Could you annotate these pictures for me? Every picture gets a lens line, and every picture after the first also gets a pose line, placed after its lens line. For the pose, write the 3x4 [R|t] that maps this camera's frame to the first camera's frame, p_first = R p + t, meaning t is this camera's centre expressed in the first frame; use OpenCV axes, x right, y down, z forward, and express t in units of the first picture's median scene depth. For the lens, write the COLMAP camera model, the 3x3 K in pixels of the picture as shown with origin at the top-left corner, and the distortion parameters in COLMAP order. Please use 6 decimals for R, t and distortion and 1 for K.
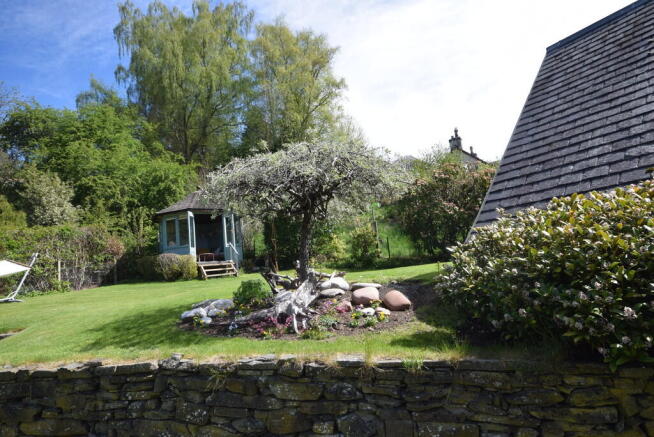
lens RADIAL K [[376.9, 0, 327.0], [0, 376.9, 218.5], [0, 0, 1]] dist [0.019624, 0.001831]
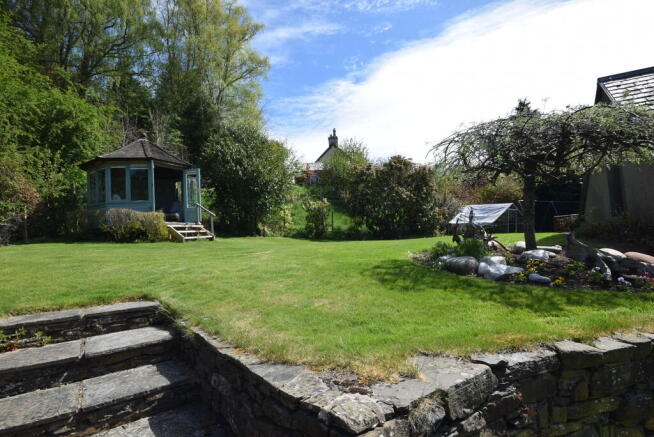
lens RADIAL K [[321.1, 0, 327.0], [0, 321.1, 218.5], [0, 0, 1]] dist [-0.000283, -0.000114]
pose [[0.885727, 0.078050, 0.457599, -1.250544], [-0.104137, 0.994047, 0.032018, 0.168979], [-0.452376, -0.076012, 0.888582, 0.679725]]
